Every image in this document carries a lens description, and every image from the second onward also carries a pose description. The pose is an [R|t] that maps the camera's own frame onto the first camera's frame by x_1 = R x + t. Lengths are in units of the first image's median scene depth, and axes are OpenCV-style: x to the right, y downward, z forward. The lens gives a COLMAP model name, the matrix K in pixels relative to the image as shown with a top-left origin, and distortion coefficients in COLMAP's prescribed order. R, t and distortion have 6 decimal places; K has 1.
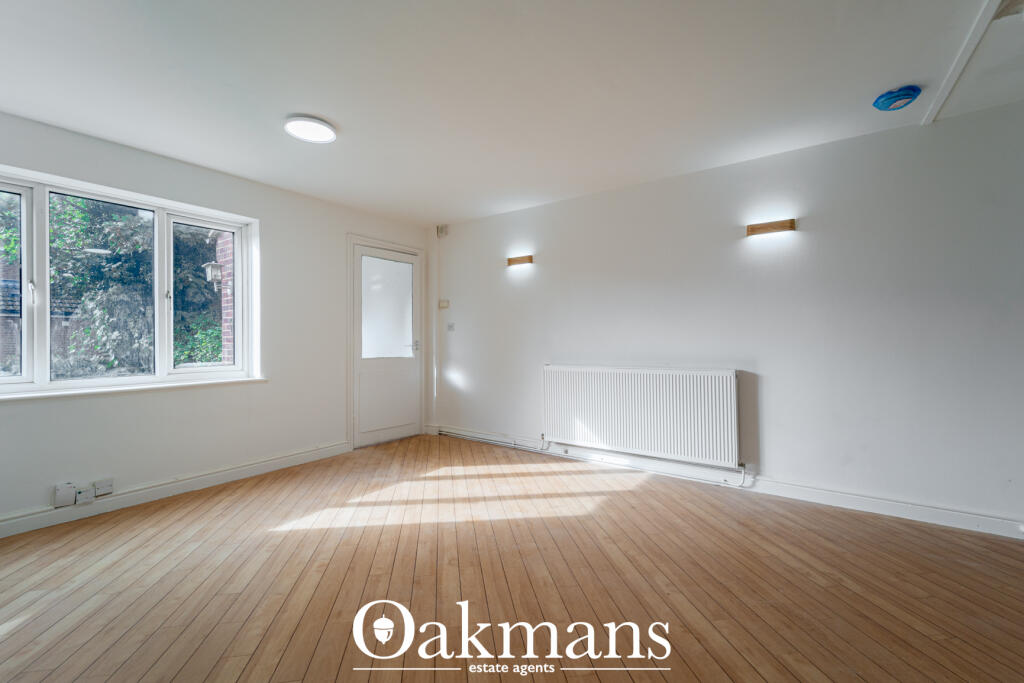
lens RADIAL K [[421.4, 0, 512.0], [0, 421.4, 341.5], [0, 0, 1]] dist [-0.035439, -0.000093]
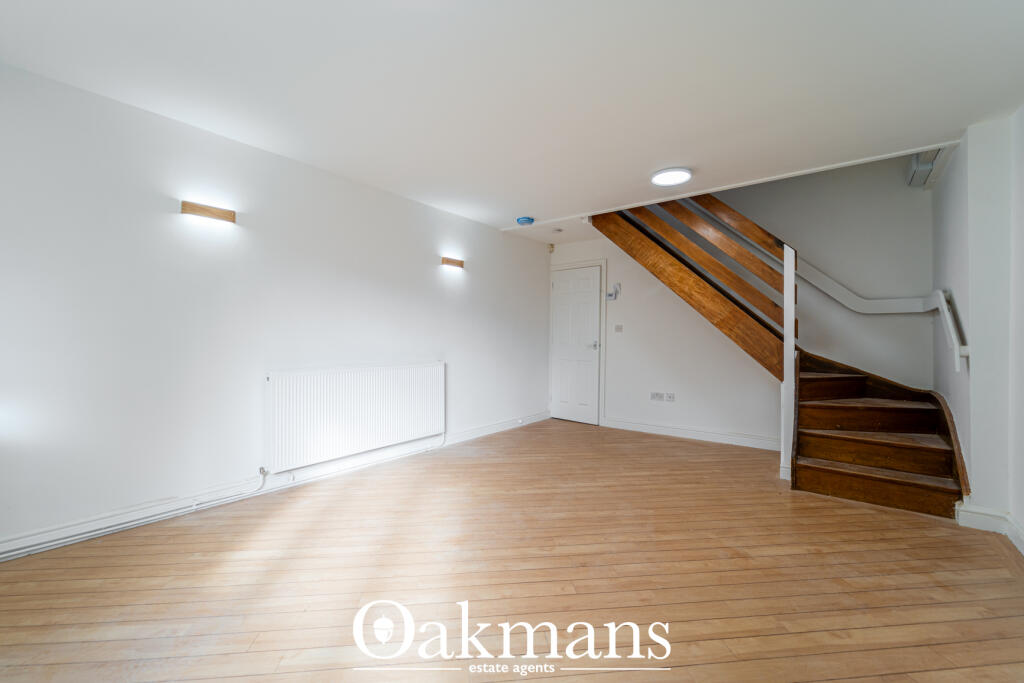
lens RADIAL K [[415.7, 0, 506.6], [0, 415.7, 338.8], [0, 0, 1]] dist [-0.000079, -0.000388]
pose [[0.045272, -0.009537, 0.998929, -0.847933], [-0.021275, 0.999718, 0.010509, -0.022587], [-0.998748, -0.021728, 0.045056, 0.734696]]
